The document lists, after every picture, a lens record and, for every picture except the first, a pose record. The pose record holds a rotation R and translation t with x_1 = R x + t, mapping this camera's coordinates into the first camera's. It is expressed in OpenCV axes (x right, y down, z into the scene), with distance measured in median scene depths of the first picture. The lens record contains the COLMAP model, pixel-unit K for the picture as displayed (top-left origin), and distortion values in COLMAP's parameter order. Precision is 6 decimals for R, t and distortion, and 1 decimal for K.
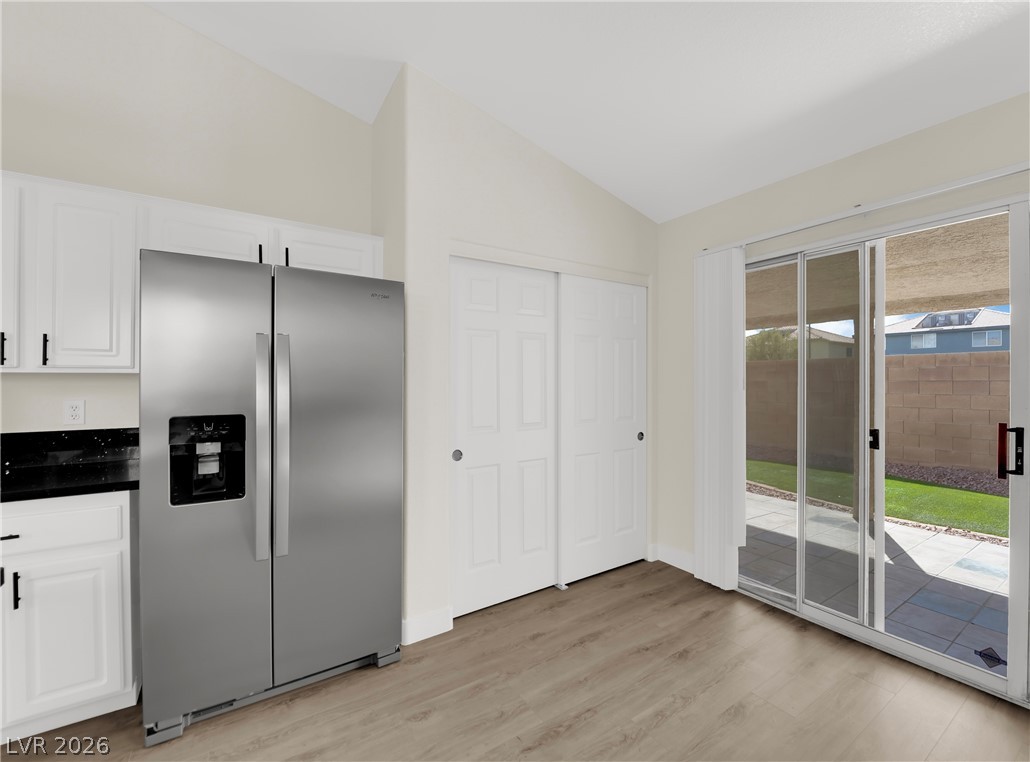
lens RADIAL K [[503.1, 0, 515.2], [0, 503.1, 379.5], [0, 0, 1]] dist [-0.017280, -0.000989]
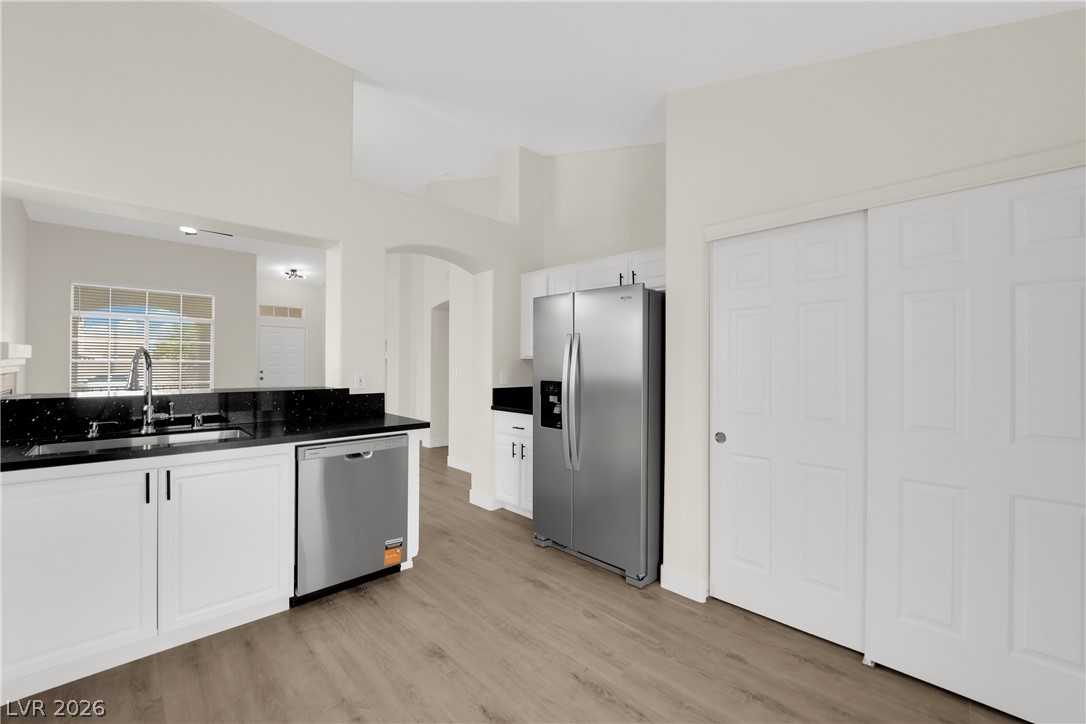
lens RADIAL K [[438.6, 0, 540.4], [0, 438.6, 360.6], [0, 0, 1]] dist [-0.012875, -0.001230]
pose [[0.129578, -0.006877, -0.991545, 0.887874], [-0.005334, 0.999957, -0.007632, 0.007769], [0.991555, 0.006278, 0.129535, 0.670225]]
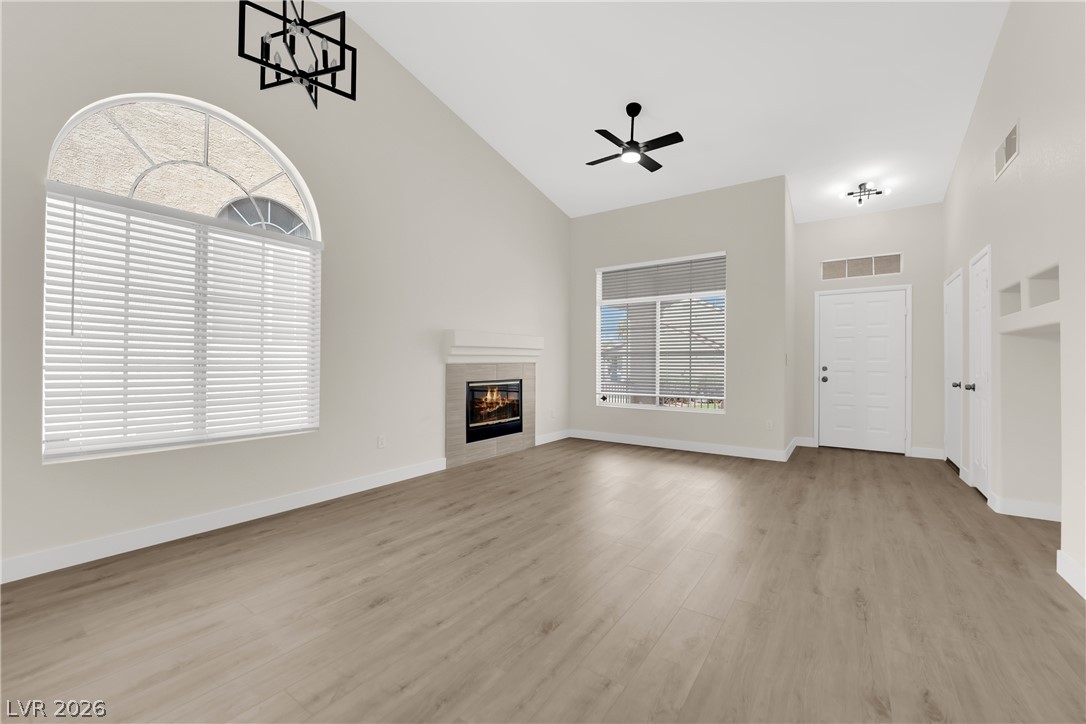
lens RADIAL K [[438.6, 0, 540.1], [0, 438.6, 361.9], [0, 0, 1]] dist [-0.012875, -0.001230]
pose [[-0.948679, -0.005262, -0.316197, -3.508397], [-0.004014, 0.999981, -0.004599, 0.161474], [0.316216, -0.003094, -0.948682, 0.319425]]
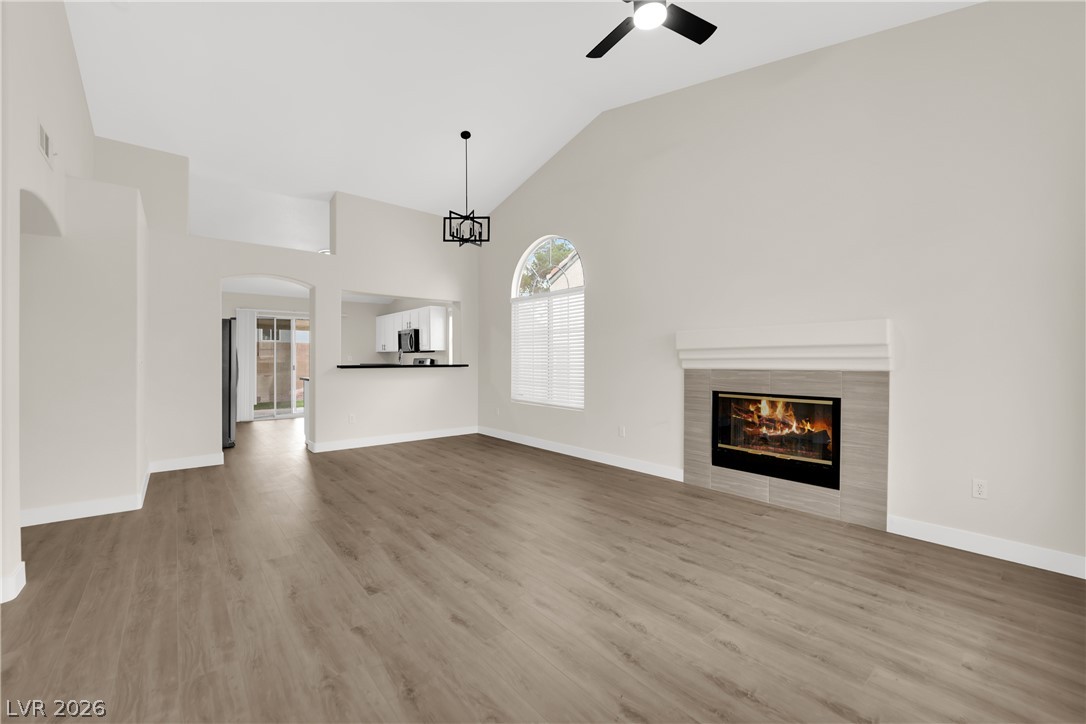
lens RADIAL K [[438.6, 0, 551.1], [0, 438.6, 359.5], [0, 0, 1]] dist [-0.012875, -0.001230]
pose [[-0.074574, -0.001595, 0.997214, -8.027312], [-0.002876, 0.999995, 0.001385, 0.072483], [-0.997211, -0.002765, -0.074578, -2.640876]]
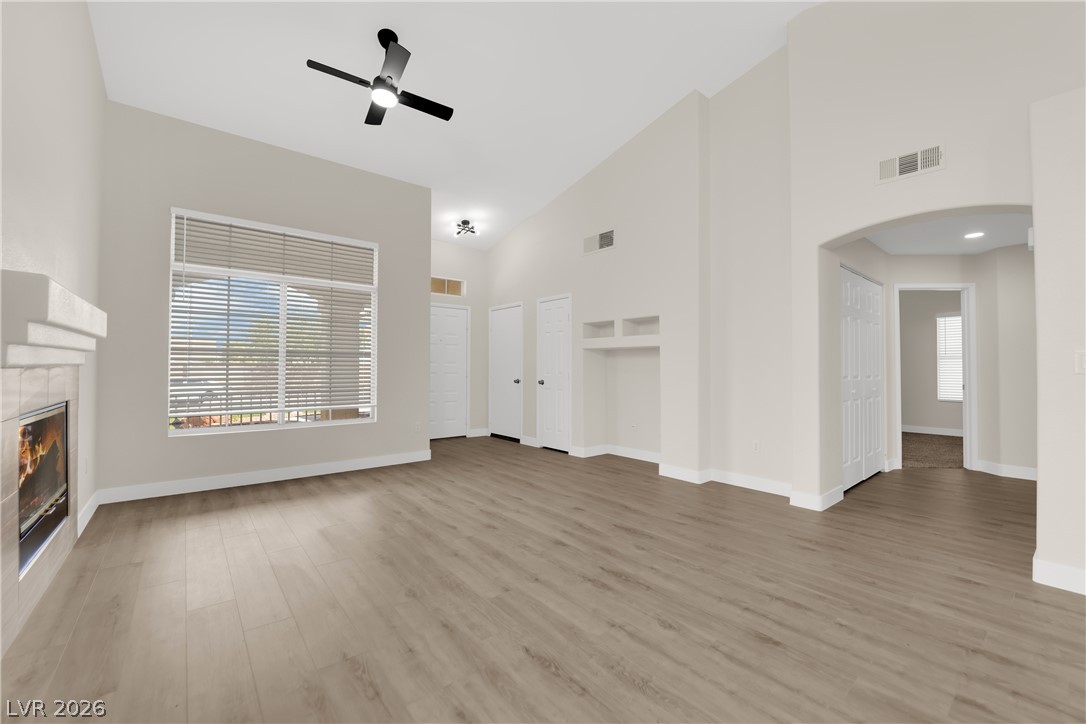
lens RADIAL K [[438.6, 0, 546.7], [0, 438.6, 362.1], [0, 0, 1]] dist [-0.012875, -0.001230]
pose [[0.052335, -0.010674, -0.998573, -2.414968], [-0.002004, 0.999940, -0.010793, 0.148317], [0.998628, 0.002566, 0.052310, -2.331763]]
